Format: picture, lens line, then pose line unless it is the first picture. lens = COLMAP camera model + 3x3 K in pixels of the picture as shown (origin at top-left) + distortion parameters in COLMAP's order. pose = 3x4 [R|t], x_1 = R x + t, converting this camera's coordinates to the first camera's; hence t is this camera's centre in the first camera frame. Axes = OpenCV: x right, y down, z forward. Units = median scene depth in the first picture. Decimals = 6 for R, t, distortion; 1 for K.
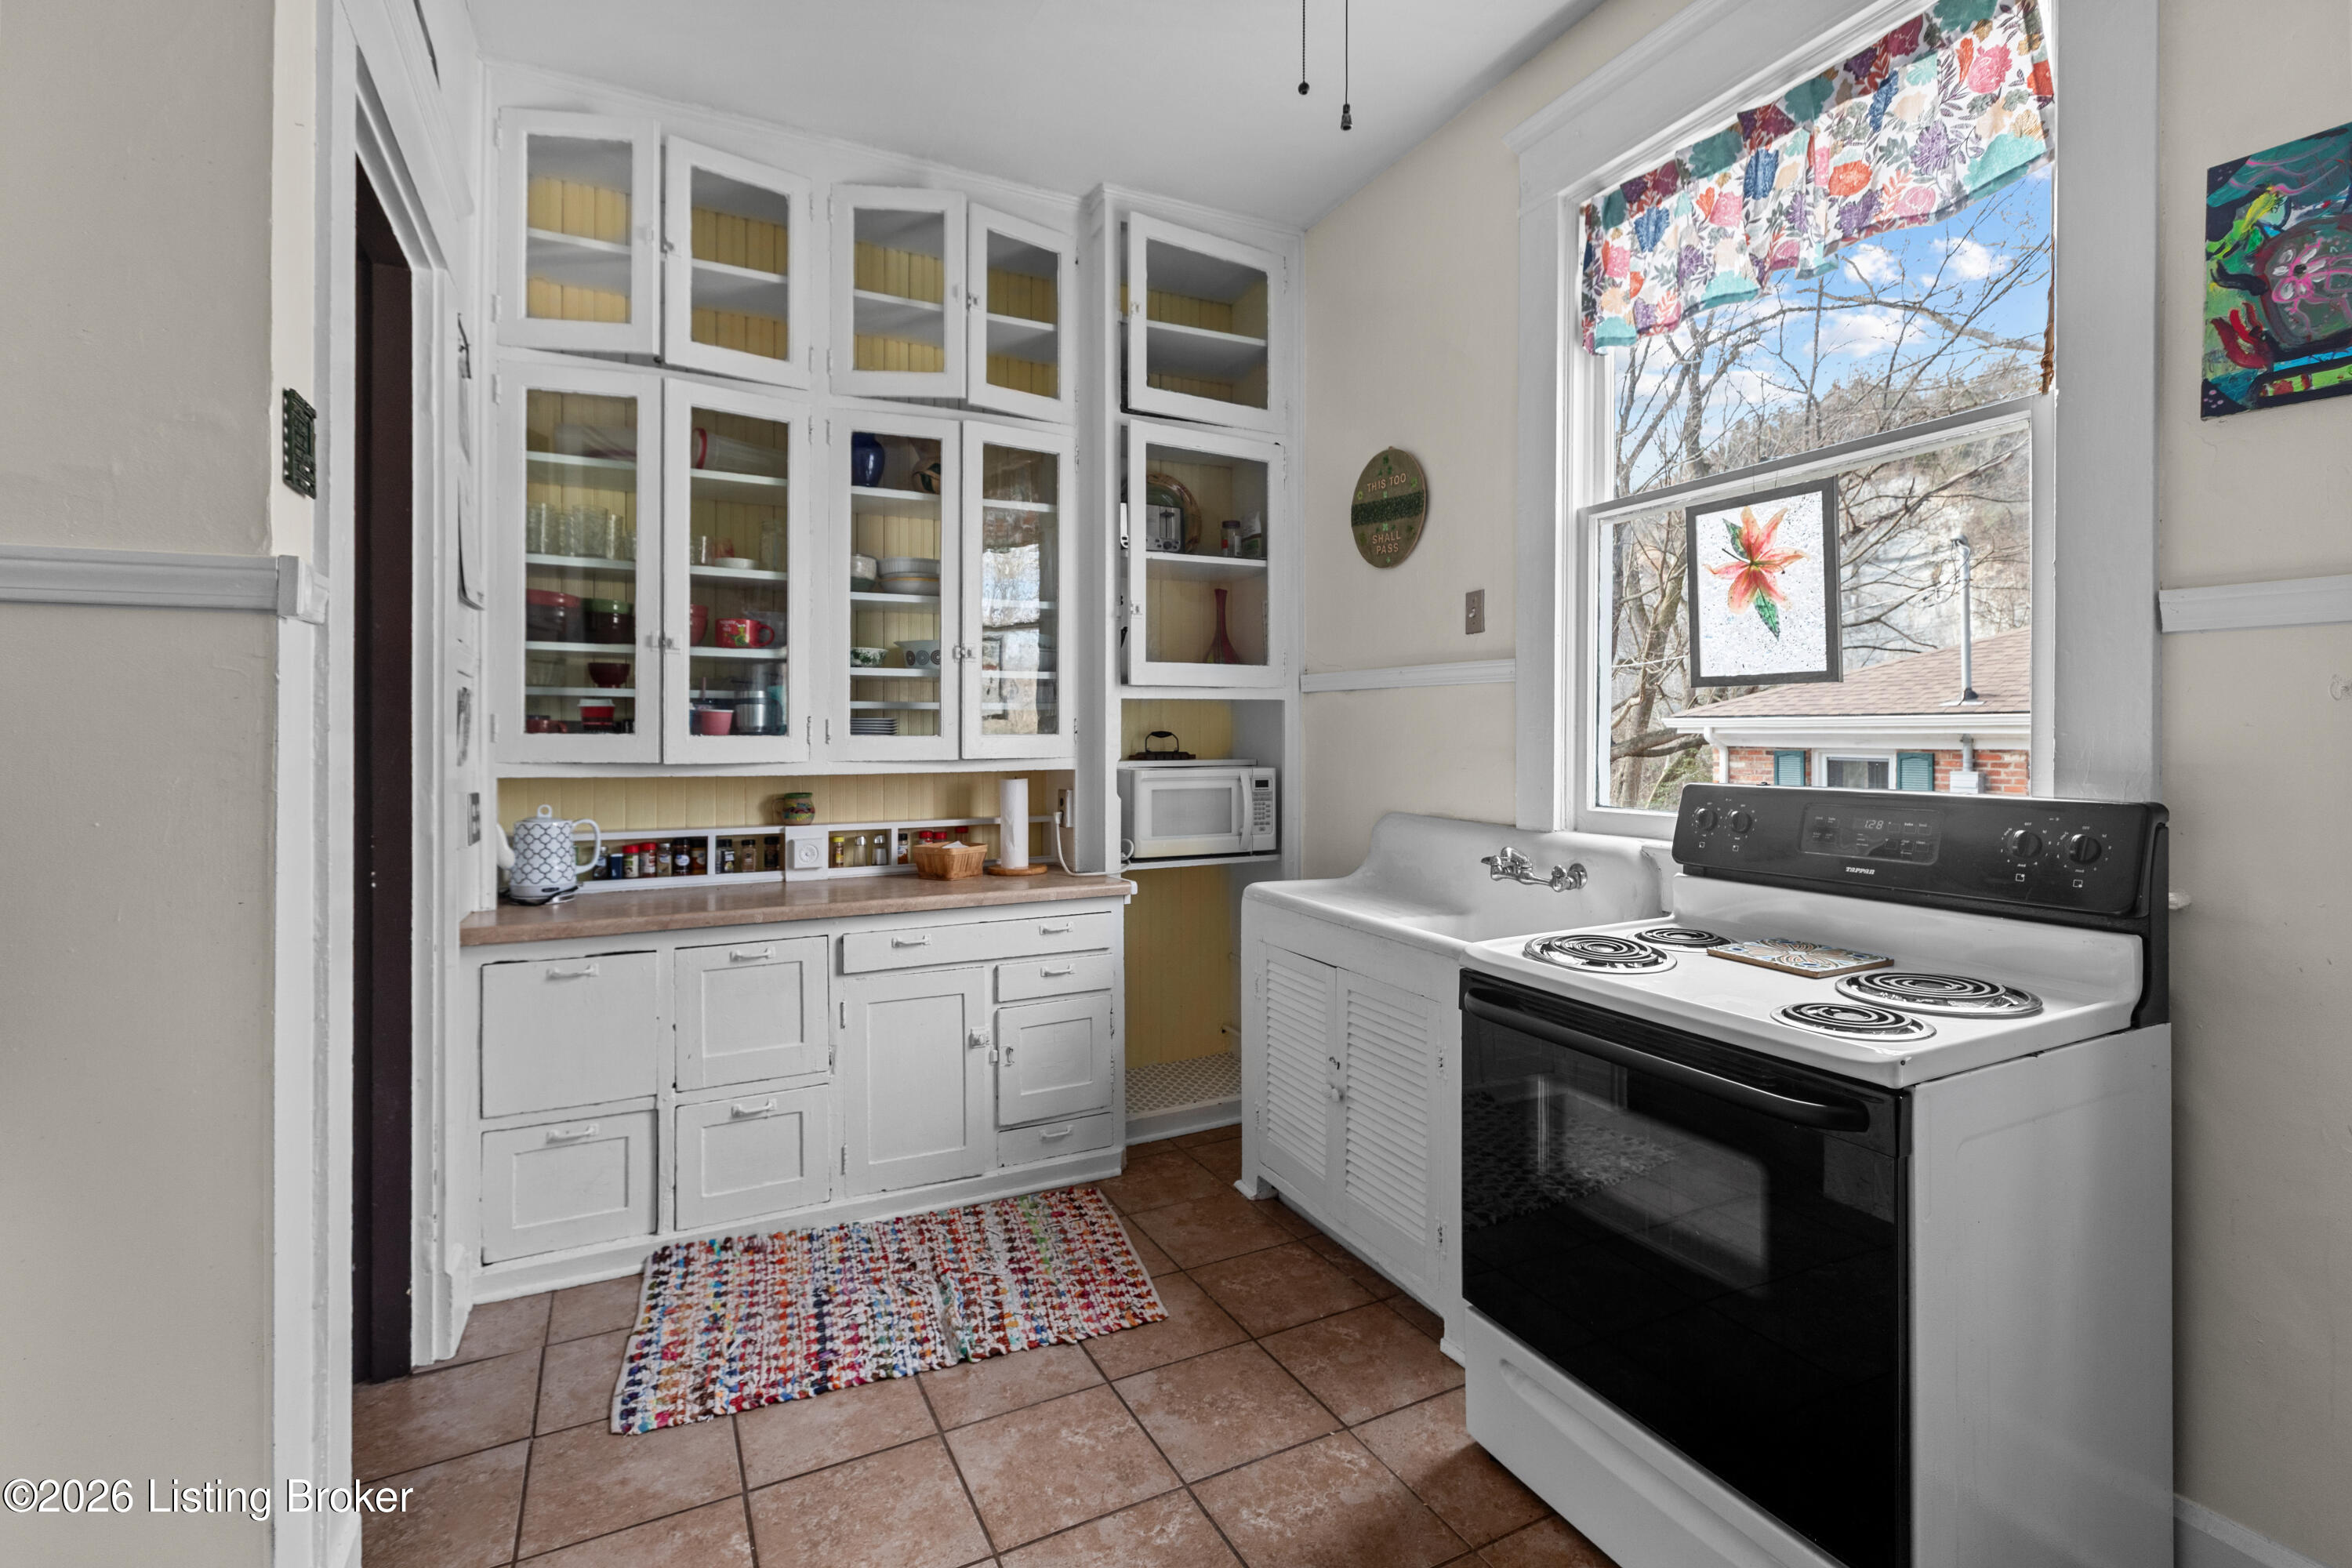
lens RADIAL K [[1059.3, 0, 1172.1], [0, 1059.3, 731.5], [0, 0, 1]] dist [0.000882, 0.000002]
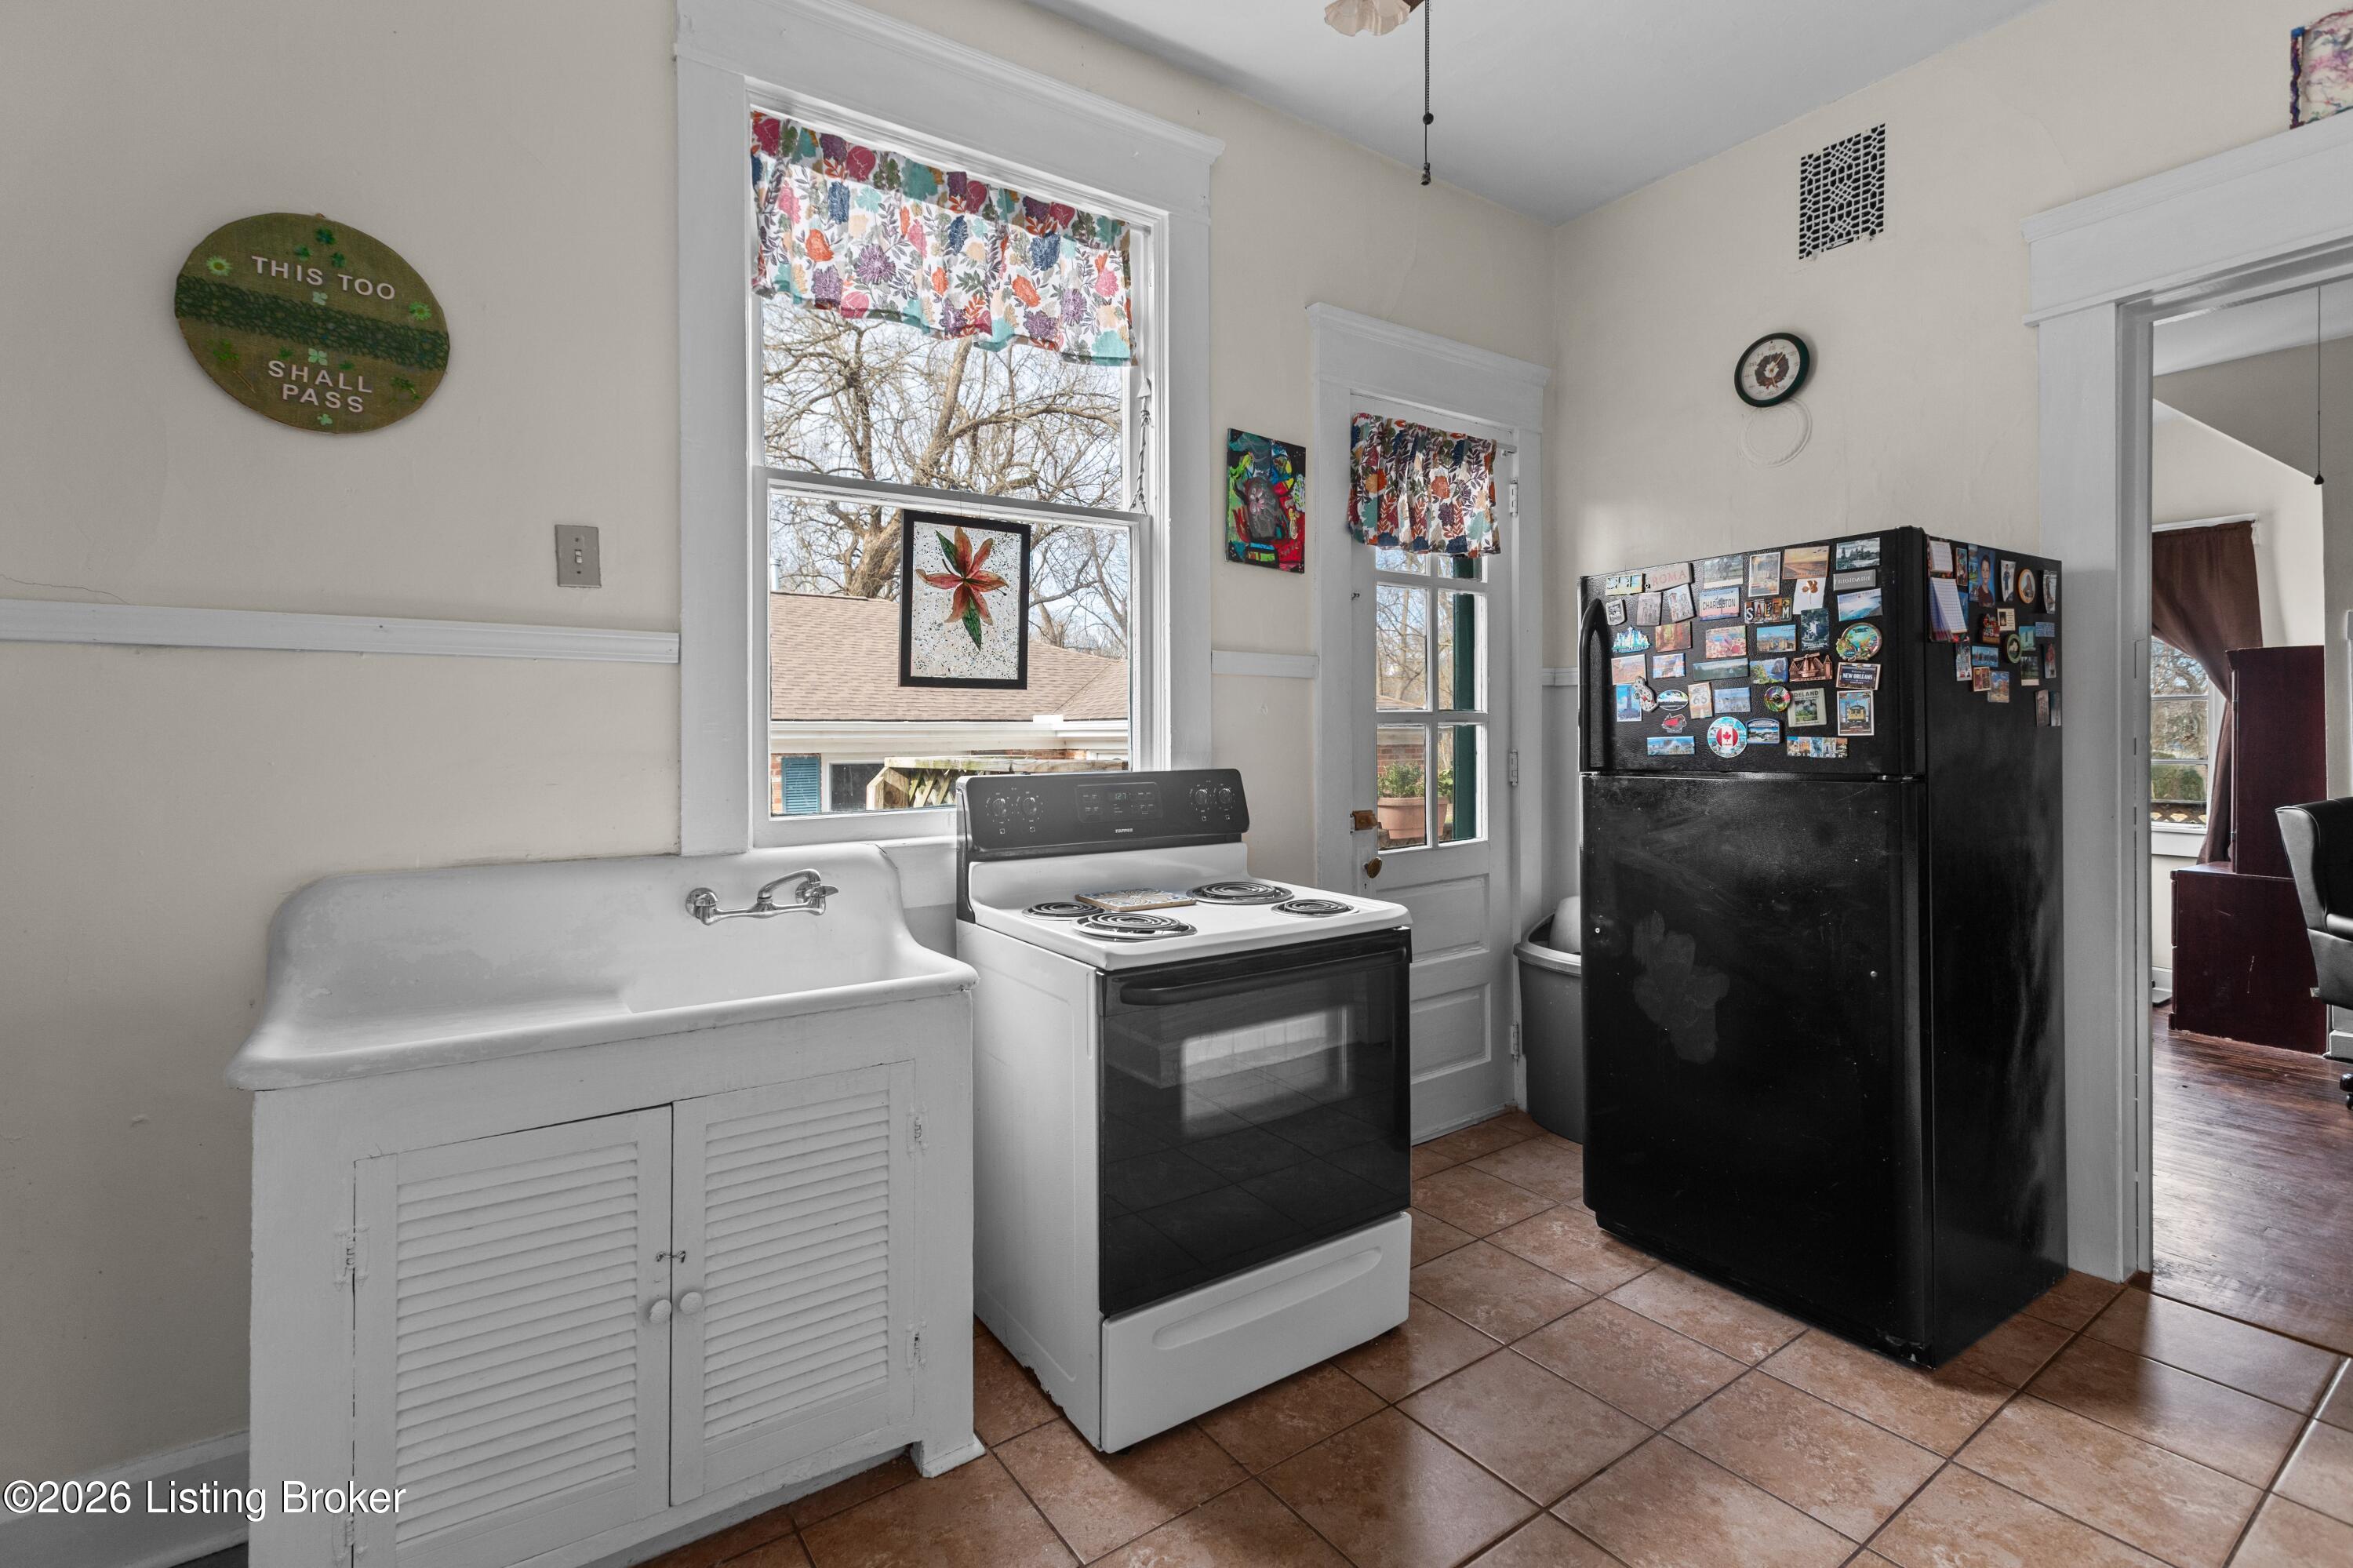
lens RADIAL K [[1059.8, 0, 1172.6], [0, 1059.8, 731.5], [0, 0, 1]] dist [0.000882, 0.000002]
pose [[-0.135189, -0.000338, 0.990820, -0.626981], [0.000819, 1.000000, 0.000453, 0.003219], [-0.990819, 0.000873, -0.135189, 0.981891]]
